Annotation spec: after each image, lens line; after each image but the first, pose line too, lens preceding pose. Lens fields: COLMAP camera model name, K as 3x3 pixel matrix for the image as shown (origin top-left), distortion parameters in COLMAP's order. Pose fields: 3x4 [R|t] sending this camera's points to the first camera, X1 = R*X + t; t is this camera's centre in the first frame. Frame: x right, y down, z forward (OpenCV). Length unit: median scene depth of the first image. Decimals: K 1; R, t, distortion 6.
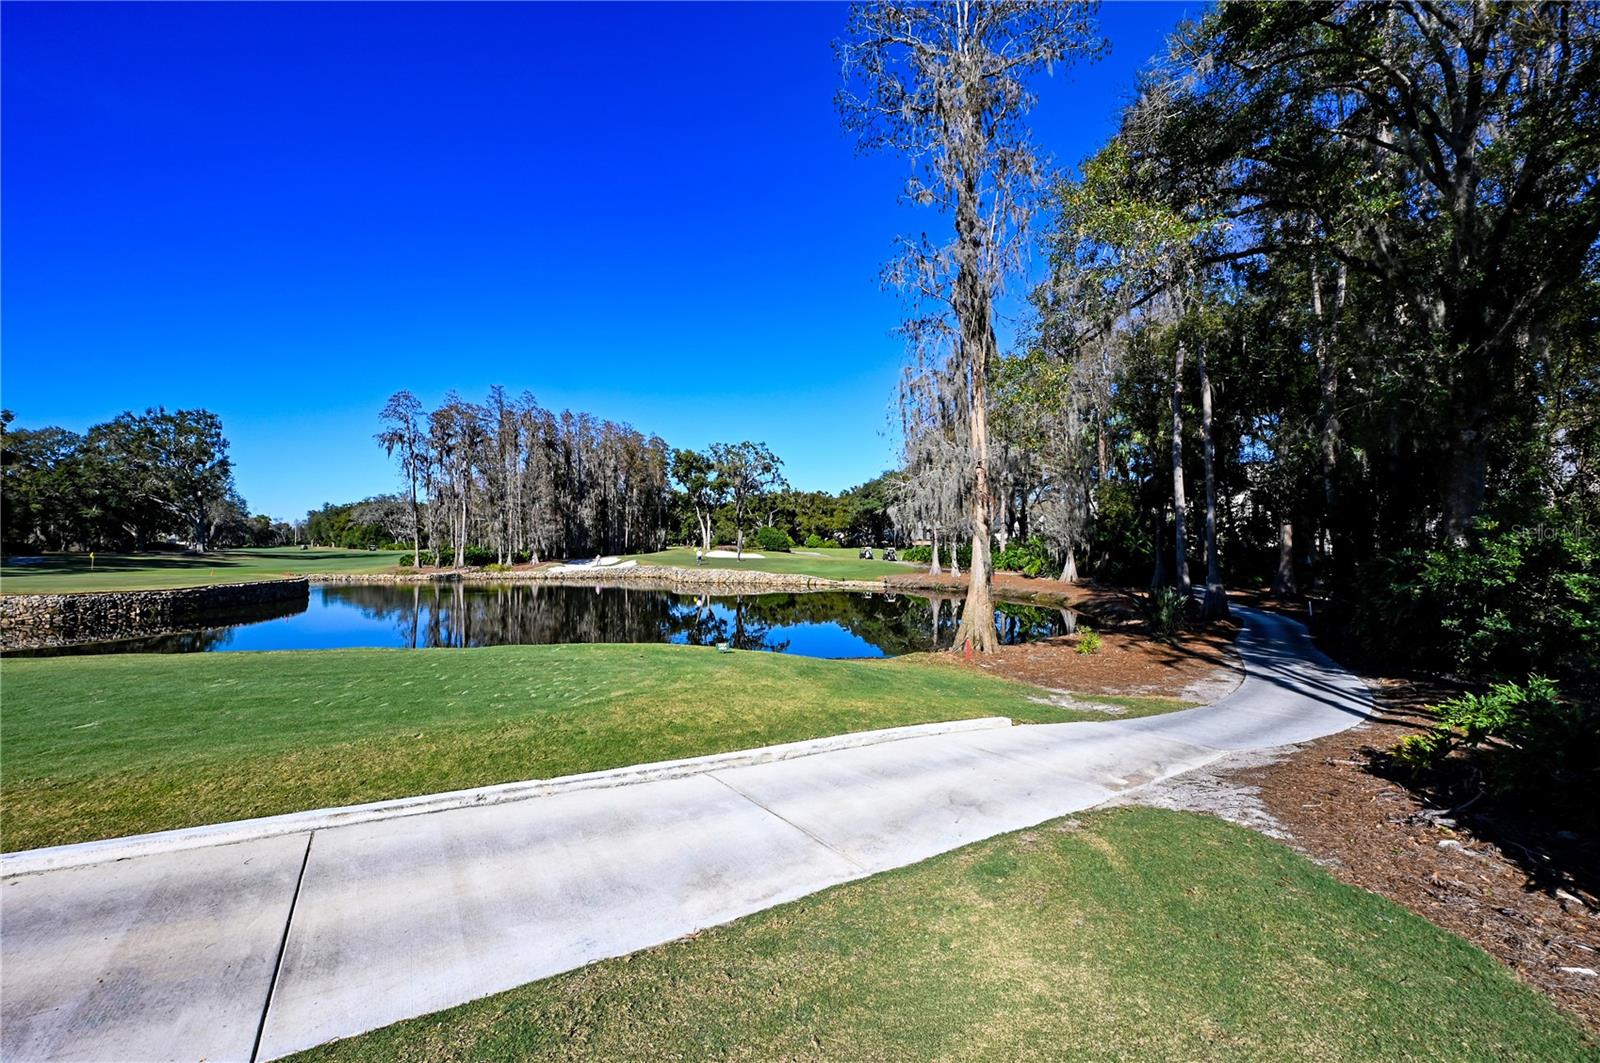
lens RADIAL K [[652.9, 0, 800.4], [0, 652.9, 539.2], [0, 0, 1]] dist [-0.002439, -0.000350]
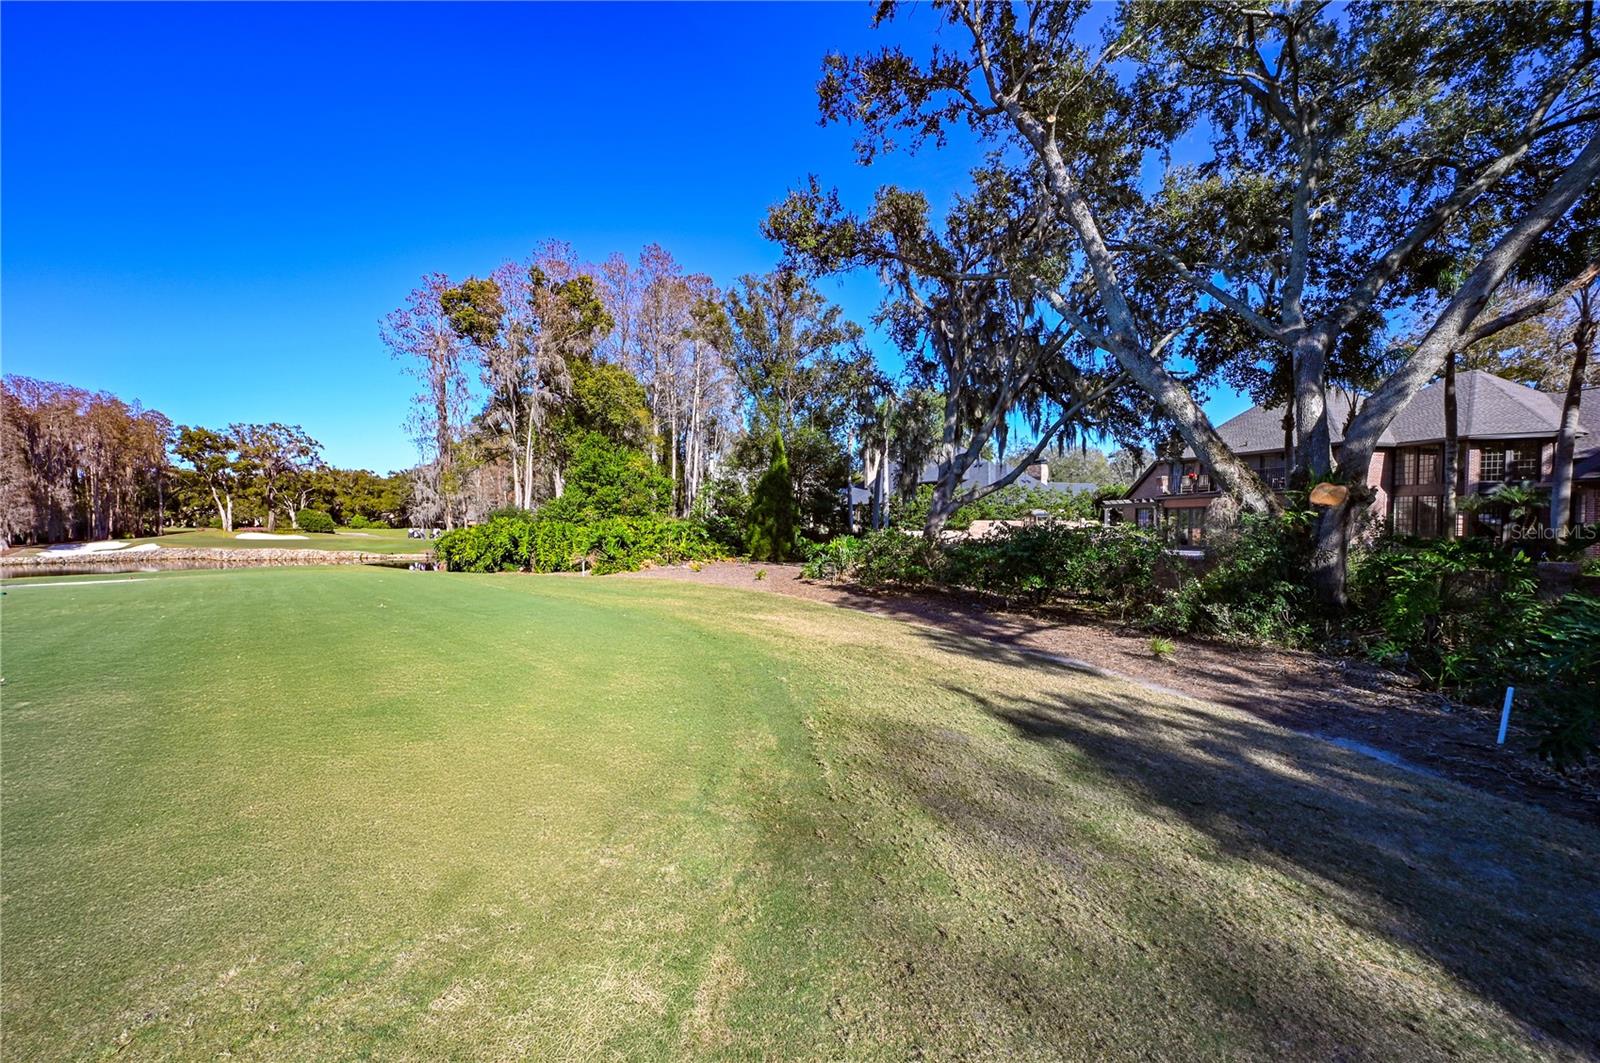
lens RADIAL K [[652.9, 0, 799.6], [0, 652.9, 537.7], [0, 0, 1]] dist [-0.002439, -0.000350]
pose [[0.813497, -0.019281, 0.581250, -0.015315], [0.000383, 0.999468, 0.032618, -0.006729], [-0.581570, -0.026312, 0.813071, -0.280794]]
